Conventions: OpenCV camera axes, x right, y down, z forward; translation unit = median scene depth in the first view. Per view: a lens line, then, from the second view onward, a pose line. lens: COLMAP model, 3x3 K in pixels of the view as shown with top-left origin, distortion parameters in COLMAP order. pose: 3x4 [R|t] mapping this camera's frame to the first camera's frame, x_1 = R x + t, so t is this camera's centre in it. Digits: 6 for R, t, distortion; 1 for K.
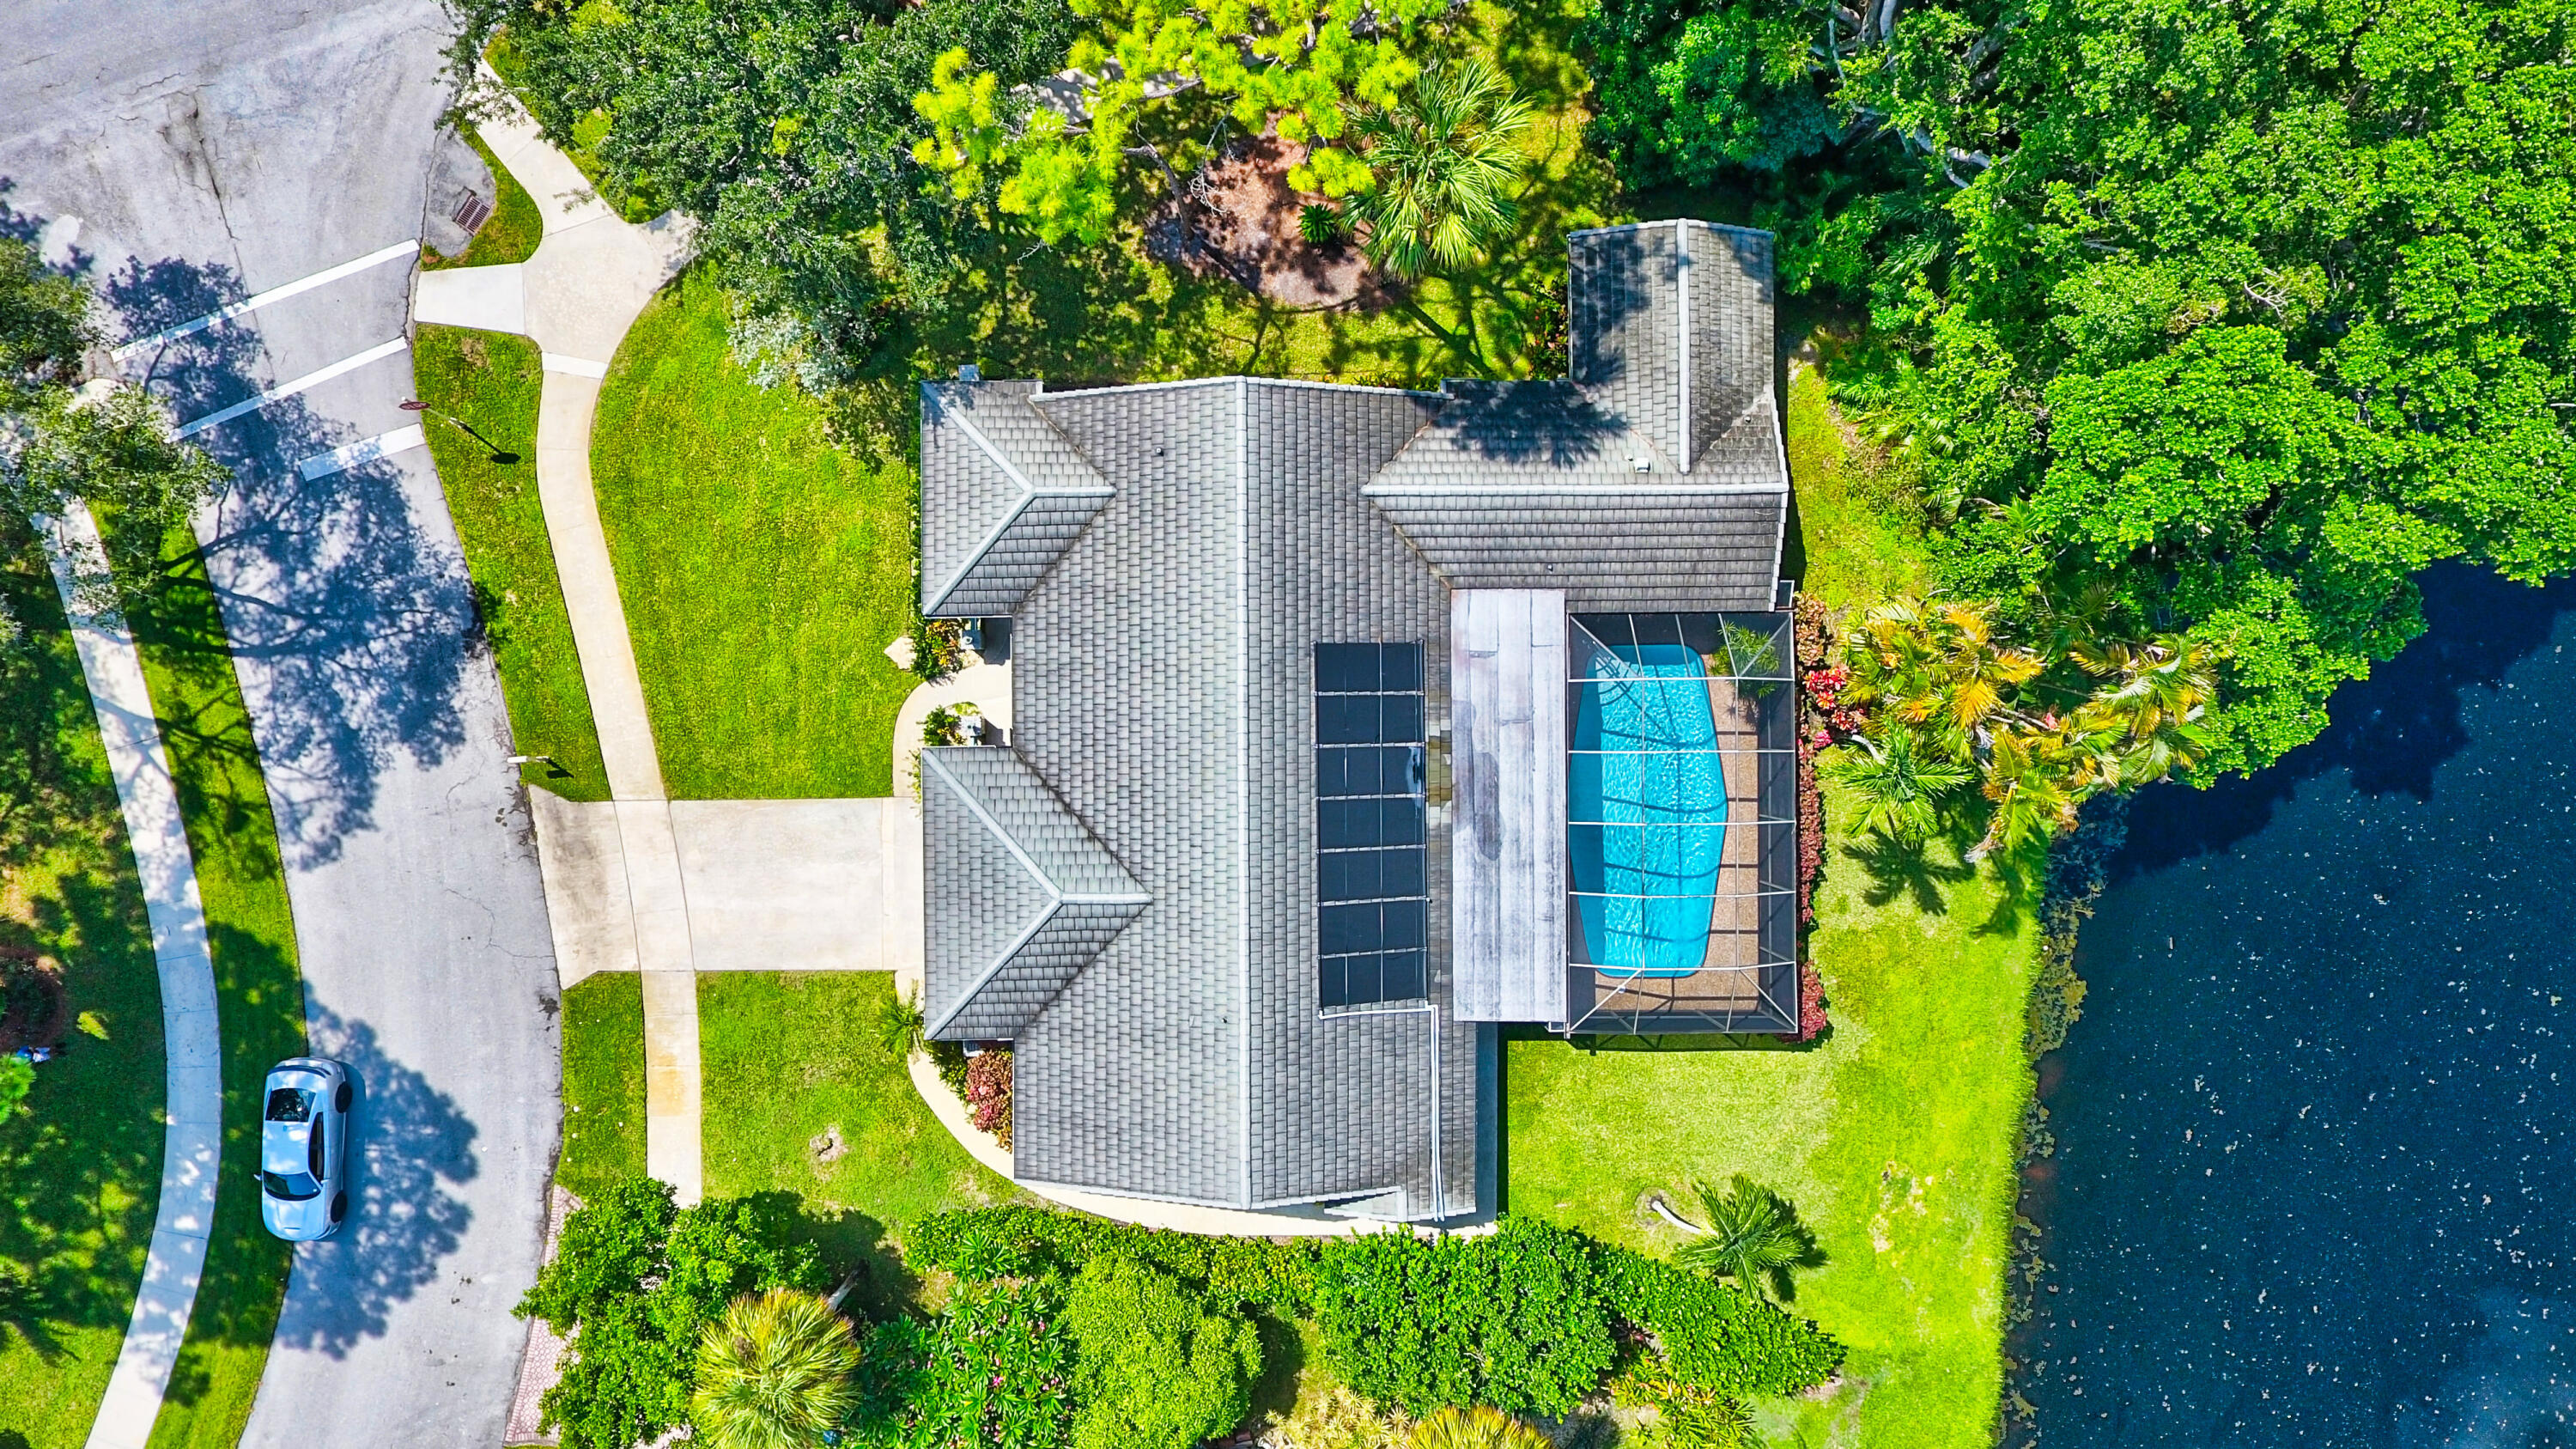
lens RADIAL K [[1519.0, 0, 1258.3], [0, 1519.0, 724.5], [0, 0, 1]] dist [-0.003071, 0.000064]
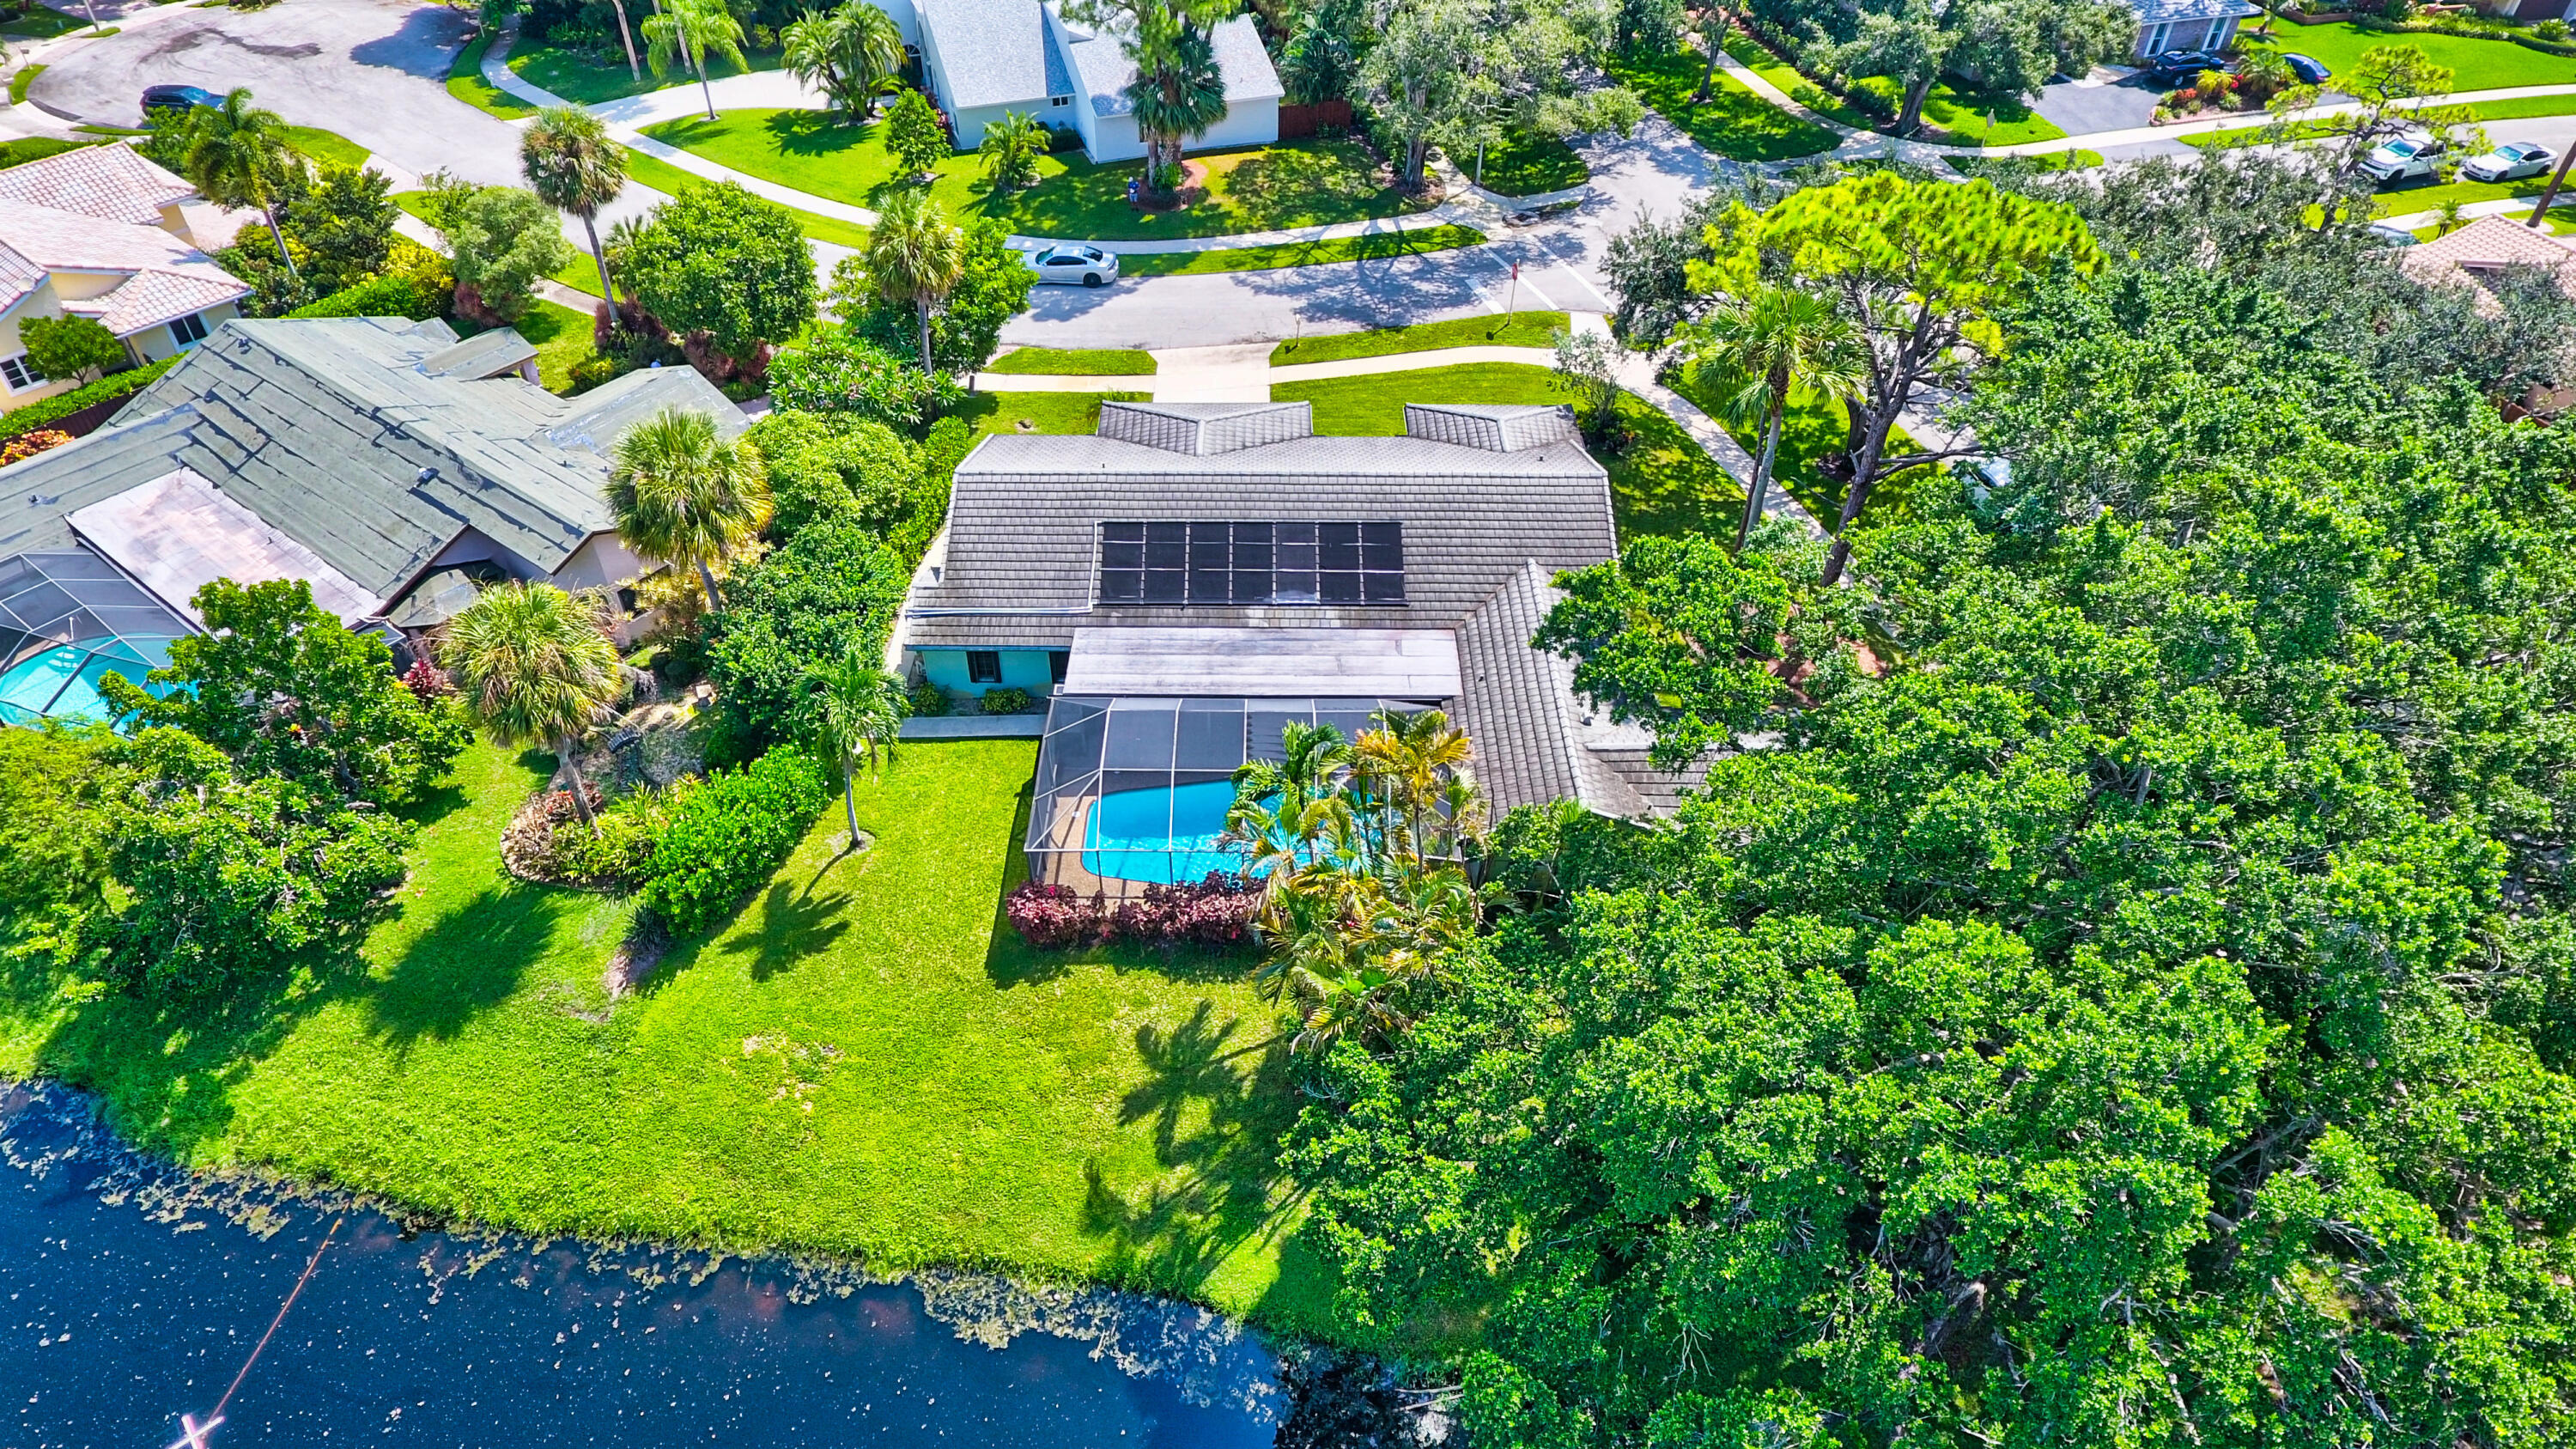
lens RADIAL K [[1519.0, 0, 1258.3], [0, 1519.0, 724.5], [0, 0, 1]] dist [-0.003071, 0.000064]
pose [[-0.016111, 0.653172, -0.757039, 0.953002], [-0.999869, -0.011425, 0.011422, 0.040707], [-0.001189, 0.757124, 0.653270, 0.284025]]
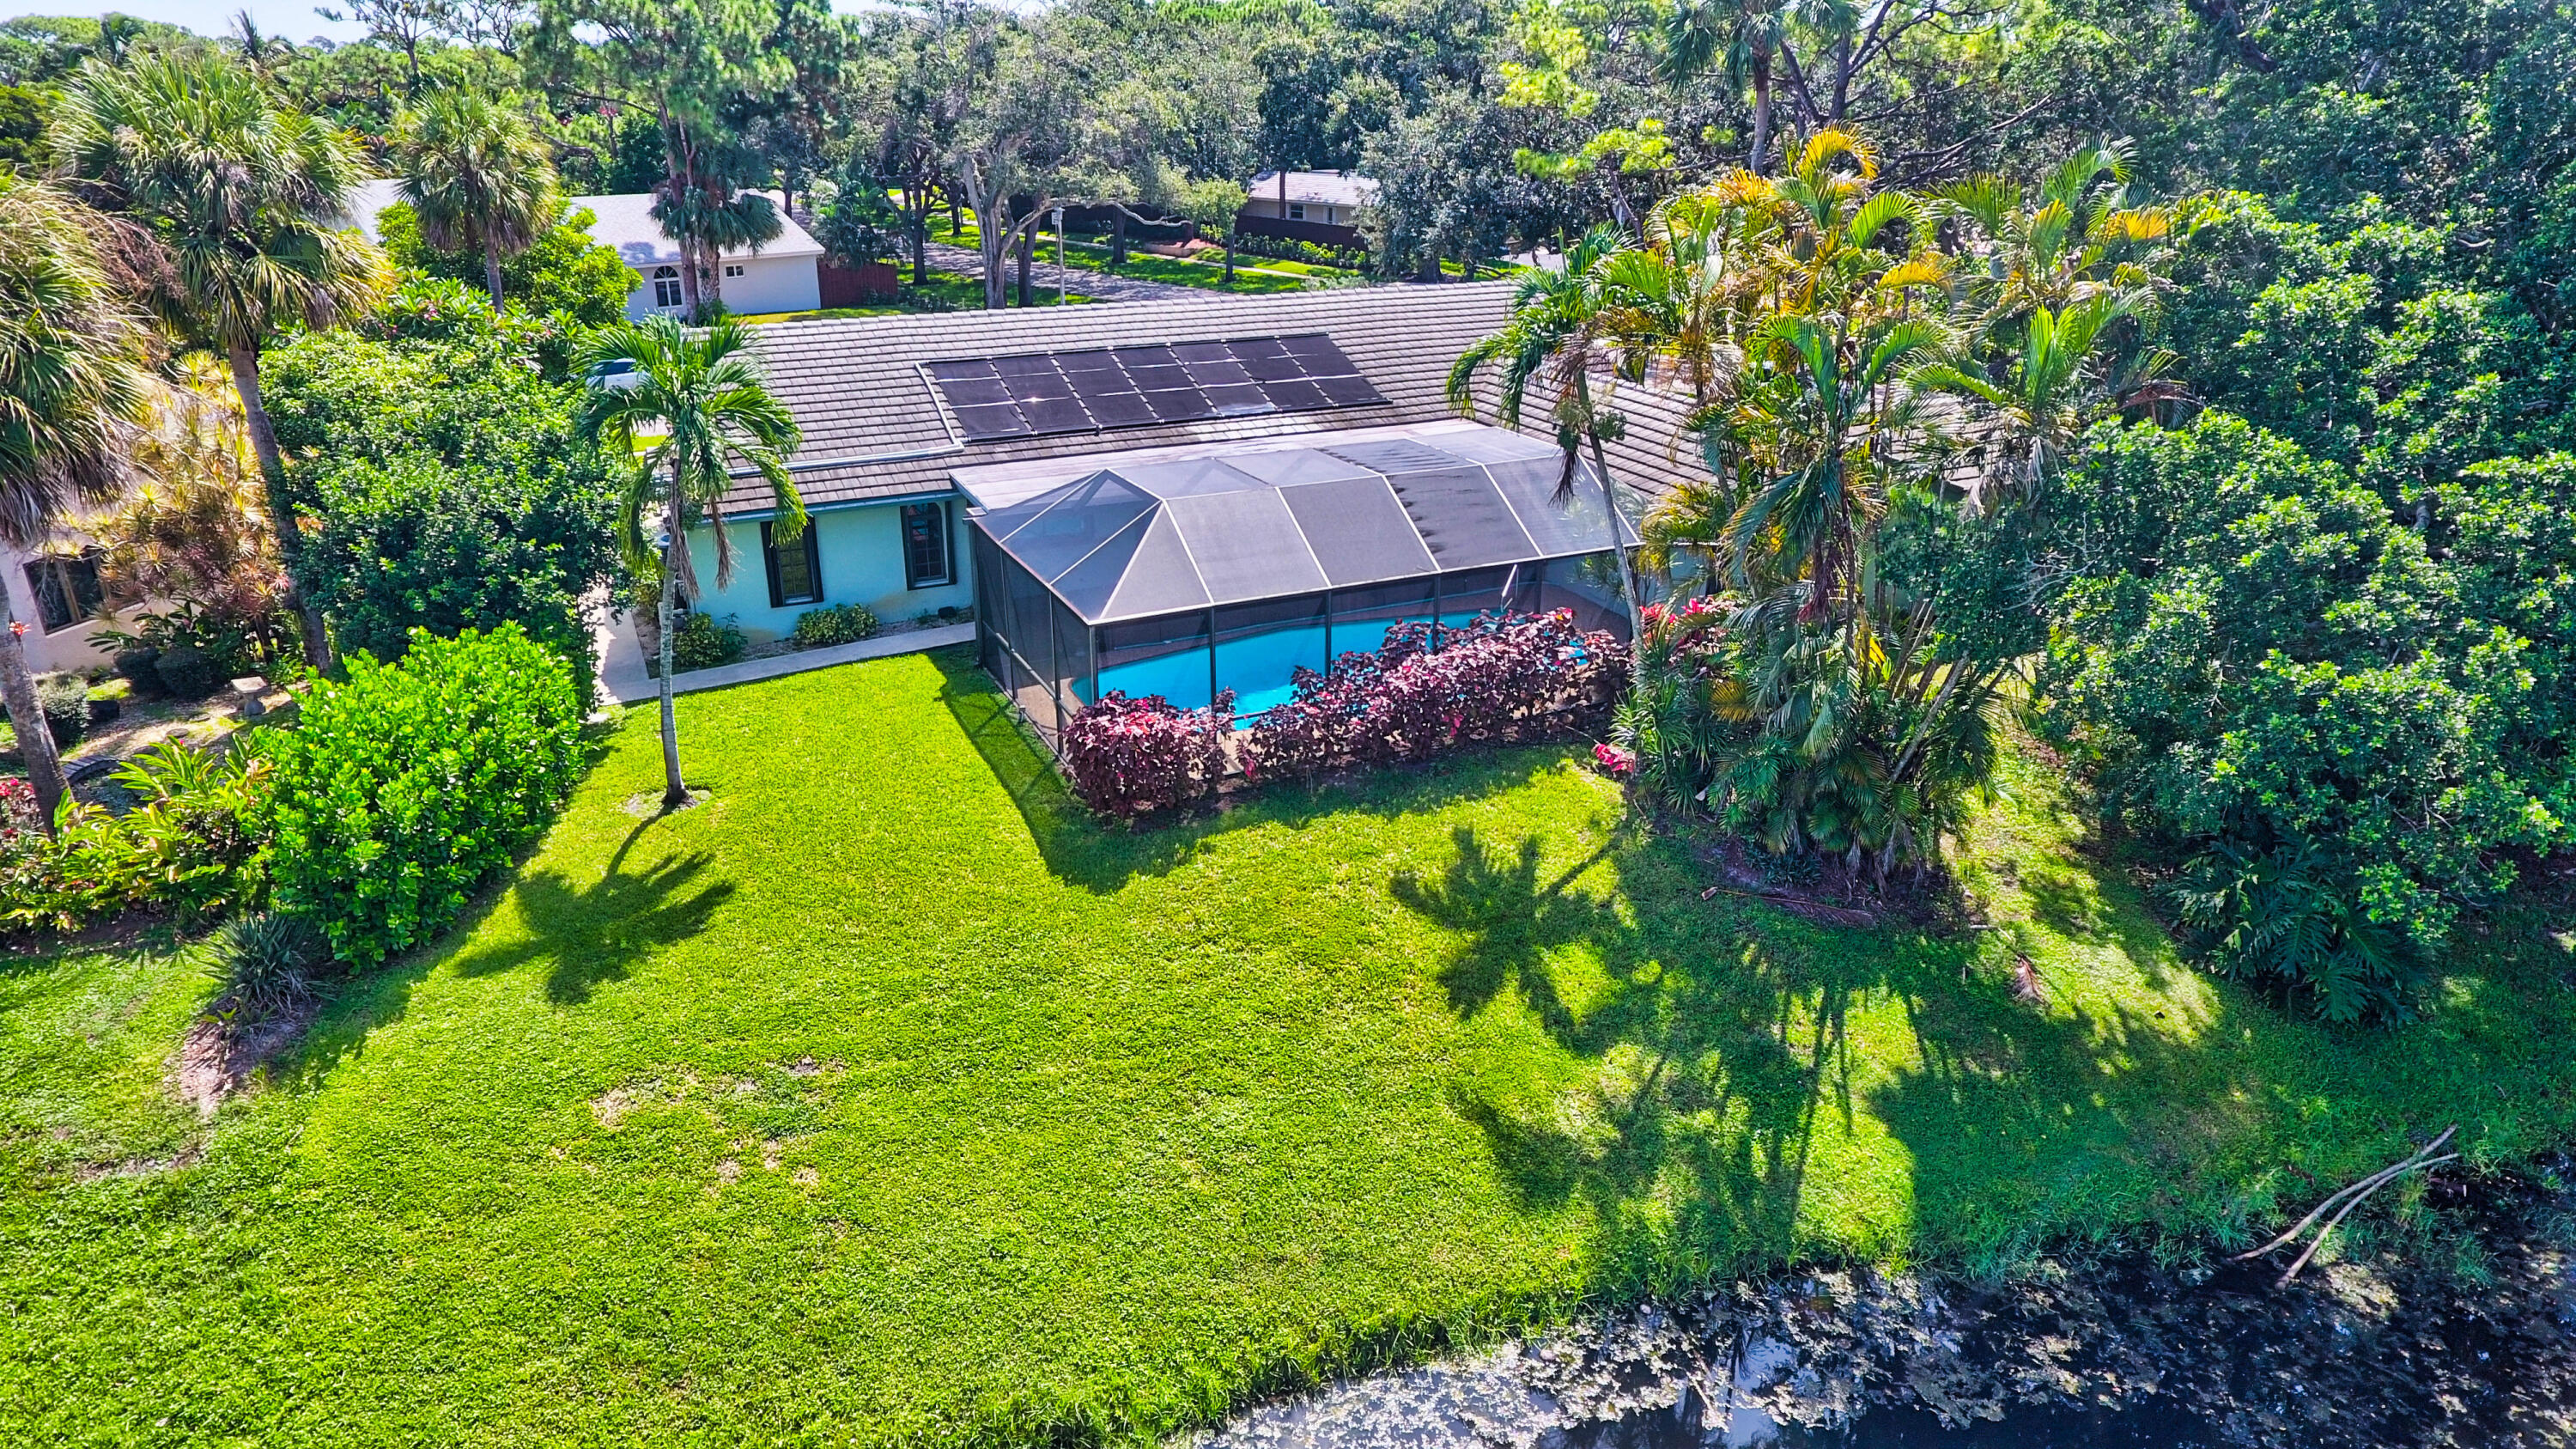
lens RADIAL K [[1519.0, 0, 1258.3], [0, 1519.0, 724.5], [0, 0, 1]] dist [-0.003071, 0.000064]
pose [[0.420145, 0.342317, -0.840415, 0.760600], [-0.907456, 0.159978, -0.388498, 0.329129], [0.001459, 0.925865, 0.377852, 0.772913]]
